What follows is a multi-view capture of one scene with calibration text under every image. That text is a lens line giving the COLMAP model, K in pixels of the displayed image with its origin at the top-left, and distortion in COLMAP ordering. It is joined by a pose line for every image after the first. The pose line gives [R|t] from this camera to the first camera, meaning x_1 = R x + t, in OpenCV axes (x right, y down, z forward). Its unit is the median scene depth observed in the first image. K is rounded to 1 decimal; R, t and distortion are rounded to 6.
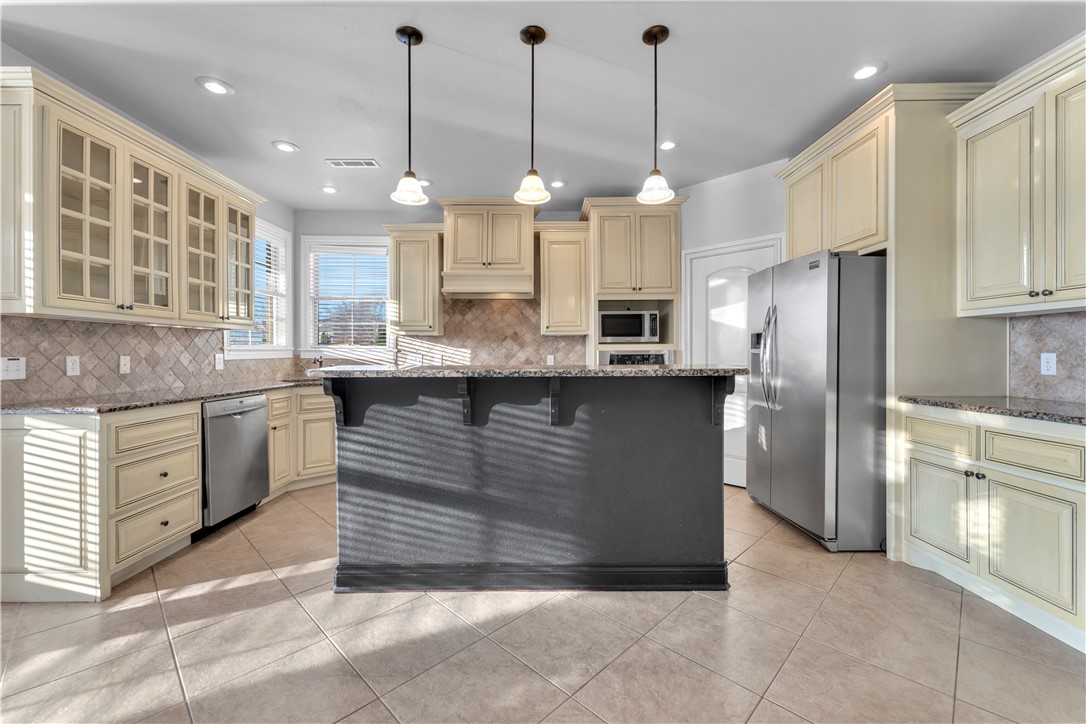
lens RADIAL K [[443.9, 0, 540.7], [0, 443.9, 354.4], [0, 0, 1]] dist [0.001986, 0.000117]
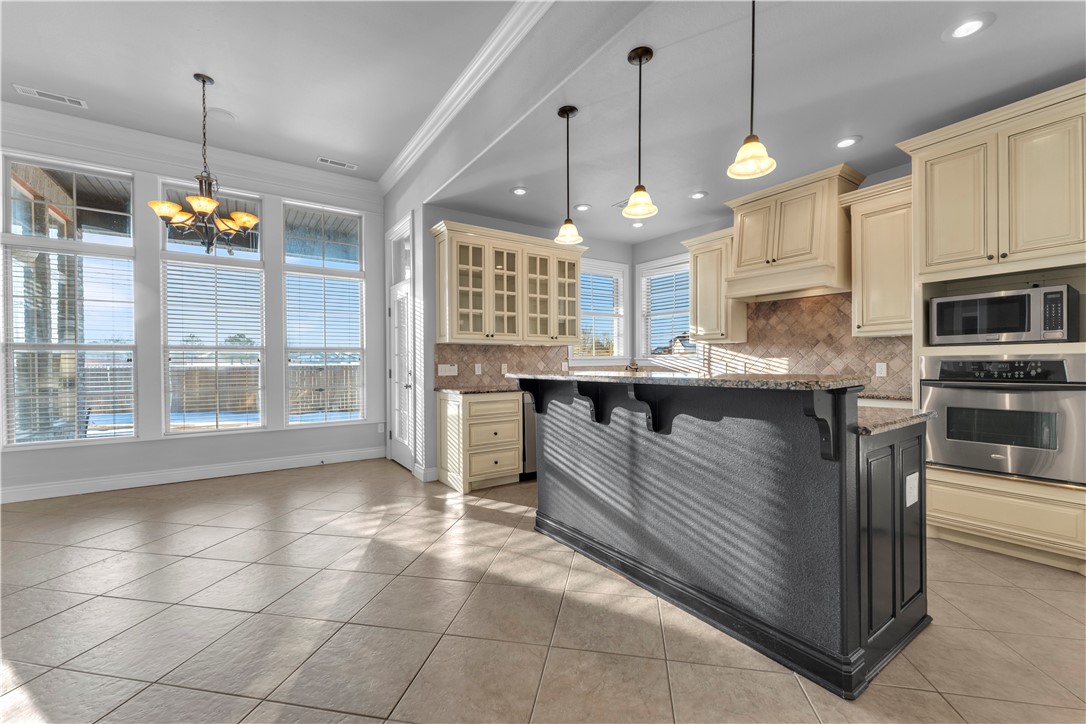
lens RADIAL K [[443.9, 0, 539.5], [0, 443.9, 368.3], [0, 0, 1]] dist [0.001986, 0.000117]
pose [[0.561480, 0.008010, -0.827452, 0.470459], [0.002484, 0.999932, 0.011365, 0.001516], [0.827487, -0.008437, 0.561422, 0.139401]]
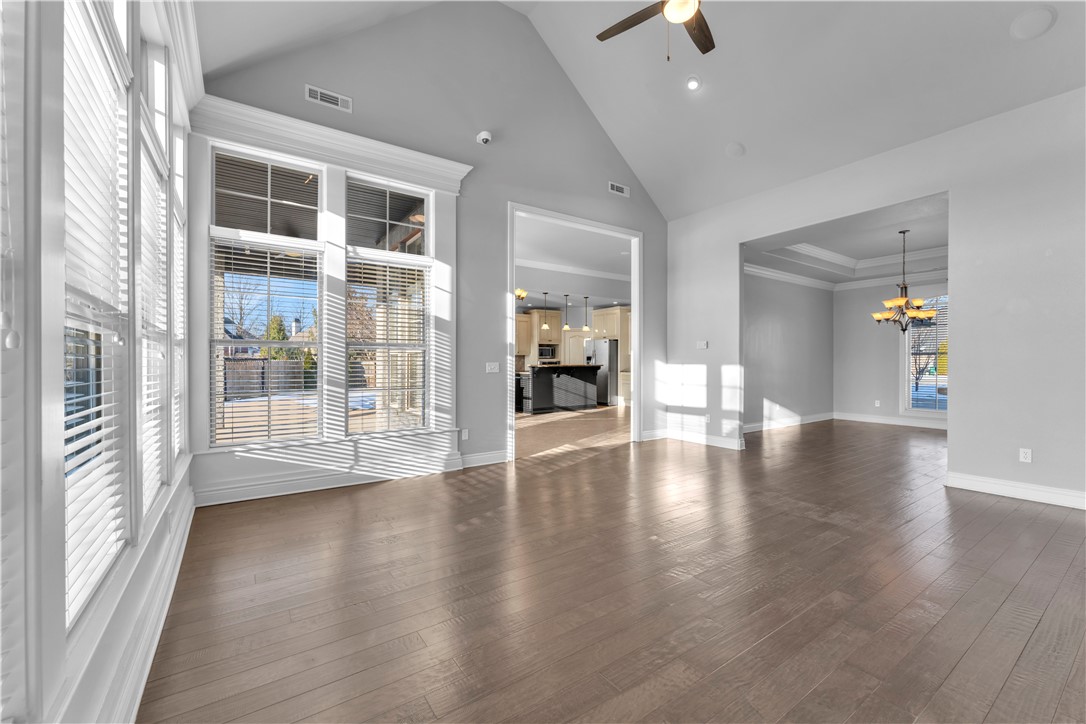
lens RADIAL K [[443.9, 0, 543.1], [0, 443.9, 364.8], [0, 0, 1]] dist [0.001986, 0.000117]
pose [[0.821238, 0.003692, 0.570574, -1.929425], [-0.005021, 0.999987, 0.000756, 0.018502], [-0.570564, -0.003486, 0.821246, -1.814528]]
